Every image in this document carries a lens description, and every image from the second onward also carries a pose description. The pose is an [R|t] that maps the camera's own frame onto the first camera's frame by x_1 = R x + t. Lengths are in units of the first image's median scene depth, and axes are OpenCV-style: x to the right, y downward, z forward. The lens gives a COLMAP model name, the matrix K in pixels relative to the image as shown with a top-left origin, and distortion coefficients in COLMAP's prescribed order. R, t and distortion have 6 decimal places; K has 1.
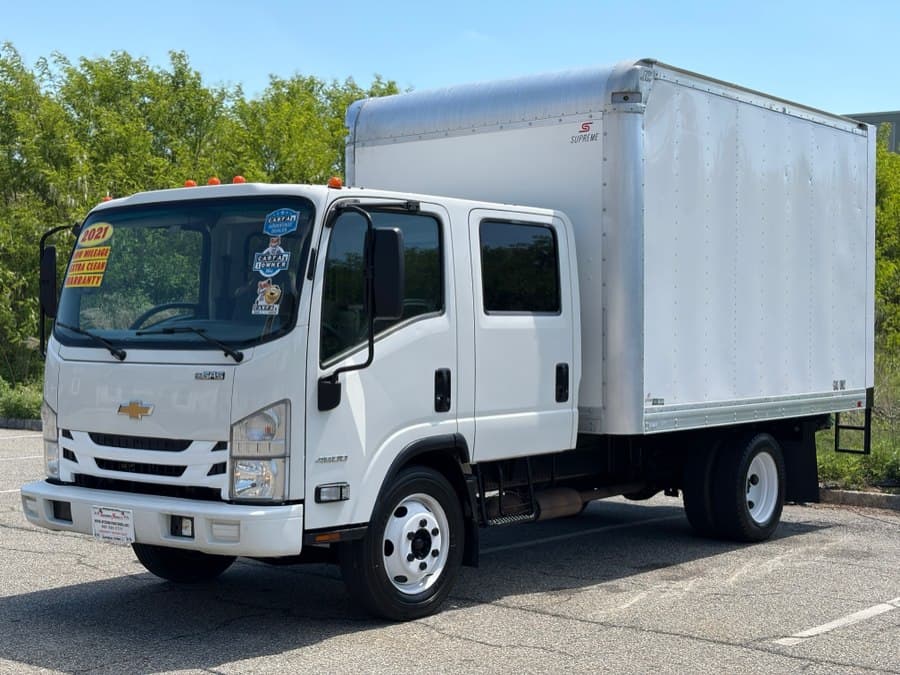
lens RADIAL K [[1382.7, 0, 452.9], [0, 1382.7, 334.8], [0, 0, 1]] dist [0.227104, -1.272615]
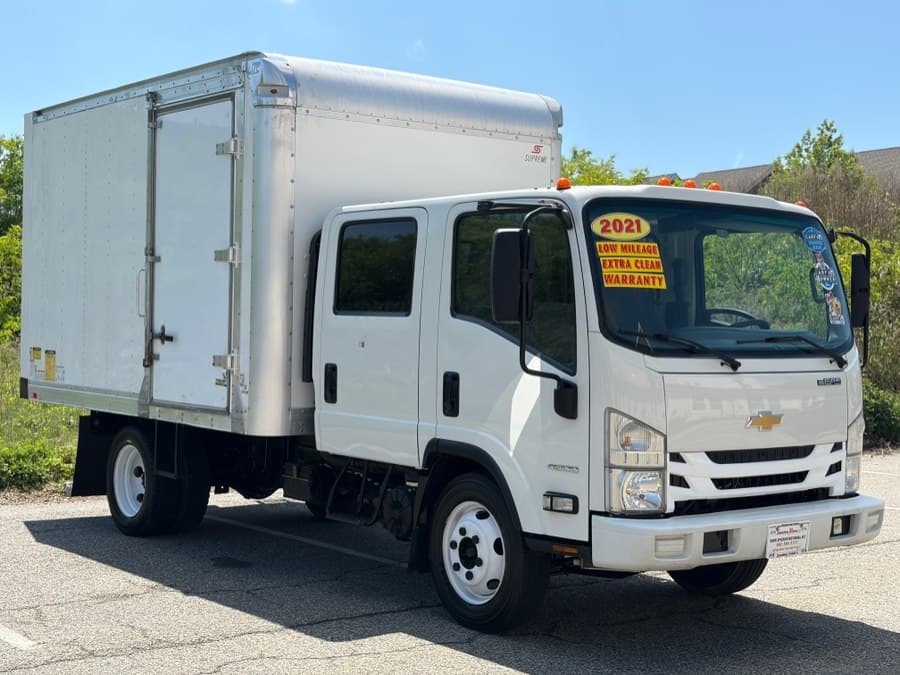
lens RADIAL K [[1361.5, 0, 454.1], [0, 1361.5, 341.1], [0, 0, 1]] dist [0.255061, -1.263845]
pose [[0.230843, -0.011601, 0.972922, -1.182662], [-0.010527, 0.999841, 0.014420, -0.013075], [-0.972934, -0.013571, 0.230684, 0.971056]]
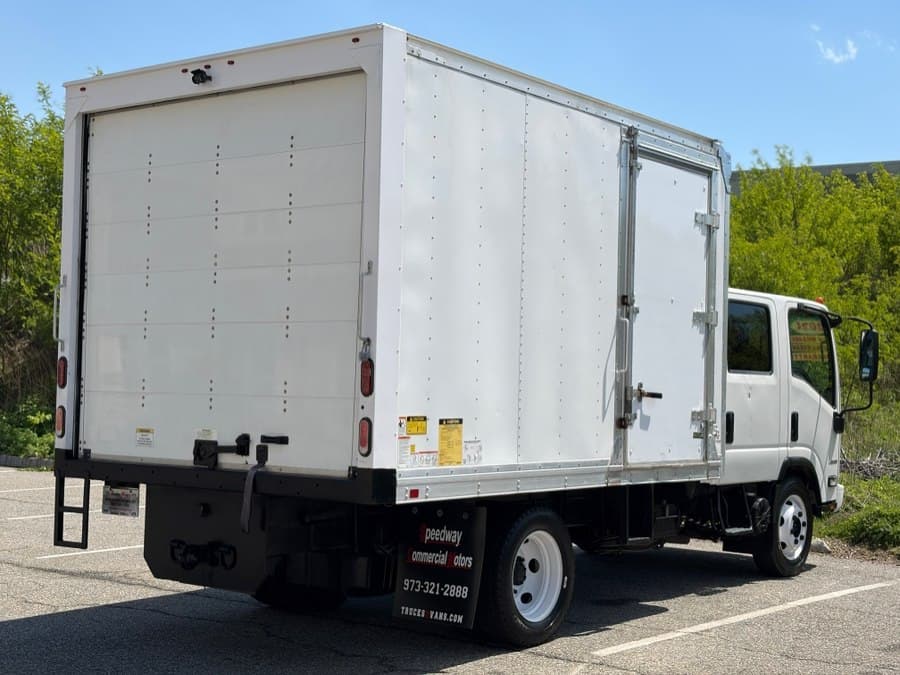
lens RADIAL K [[1361.5, 0, 454.1], [0, 1361.5, 341.1], [0, 0, 1]] dist [0.255061, -1.263845]
pose [[-0.999427, -0.026873, -0.020571, 0.183943], [-0.026371, 0.999356, -0.024317, -0.008964], [0.021211, -0.023761, -0.999493, 2.713365]]
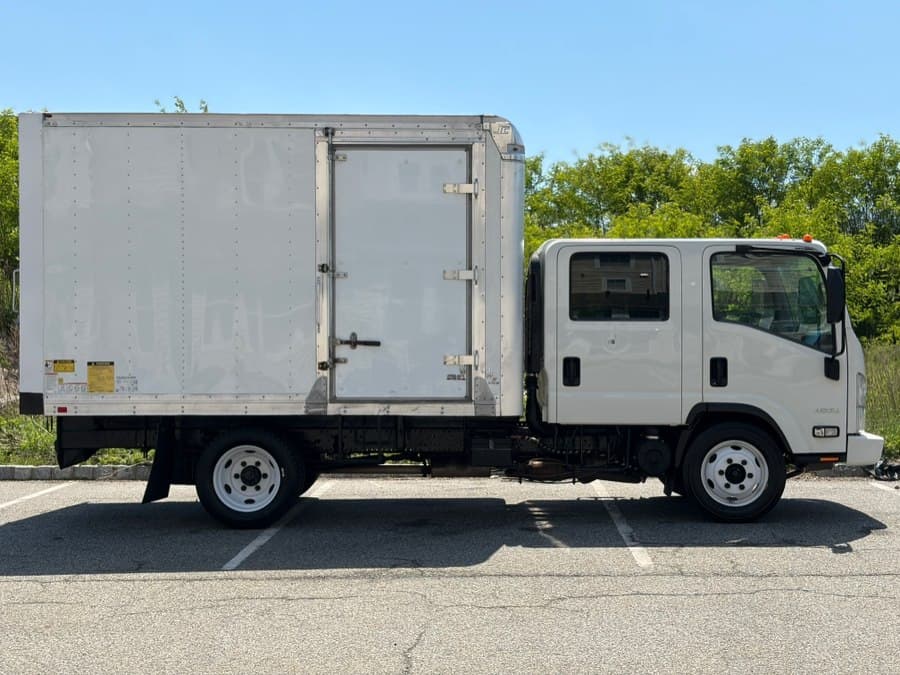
lens RADIAL K [[1361.5, 0, 454.1], [0, 1361.5, 341.1], [0, 0, 1]] dist [0.255061, -1.263845]
pose [[-0.616107, -0.001973, 0.787660, -1.224018], [0.007175, 0.999941, 0.008117, -0.008329], [-0.787629, 0.010652, -0.616057, 2.346236]]
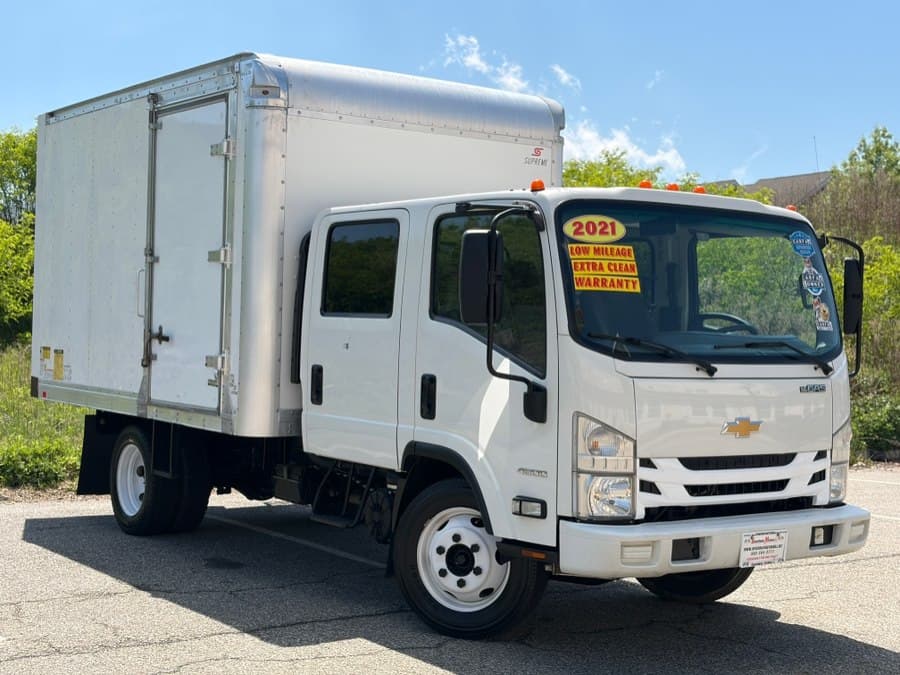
lens RADIAL K [[1361.5, 0, 454.1], [0, 1361.5, 341.1], [0, 0, 1]] dist [0.255061, -1.263845]
pose [[0.271727, -0.005030, 0.962361, -1.161431], [-0.020262, 0.999735, 0.010946, -0.011477], [-0.962161, -0.022474, 0.271553, 0.917445]]
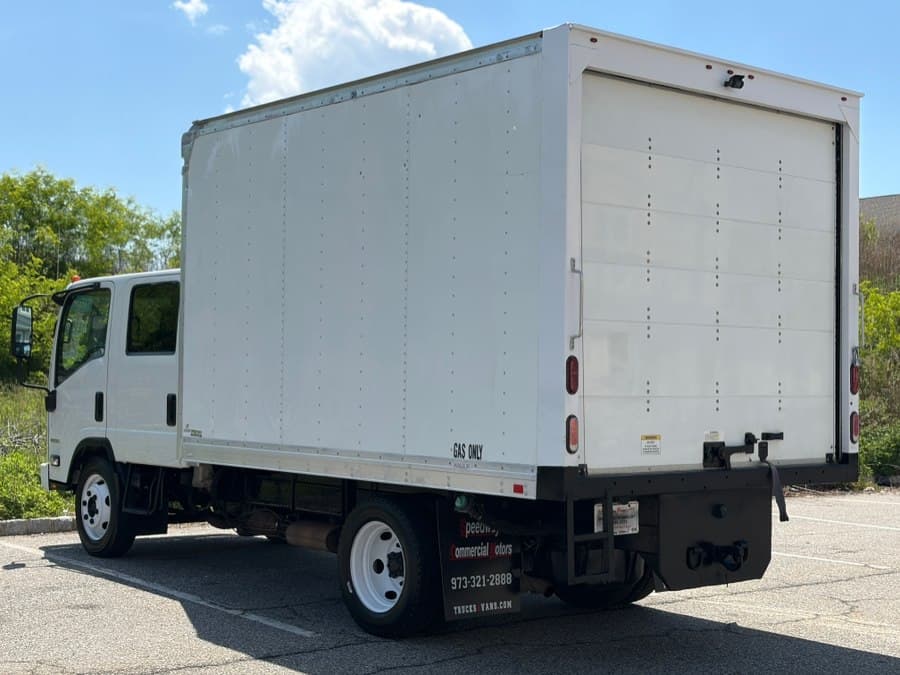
lens RADIAL K [[1382.7, 0, 452.9], [0, 1382.7, 334.8], [0, 0, 1]] dist [0.227104, -1.272615]
pose [[-0.201592, -0.035030, -0.978843, 1.409075], [-0.021806, 0.999273, -0.031270, 0.001451], [0.979227, 0.015040, -0.202209, 1.704307]]
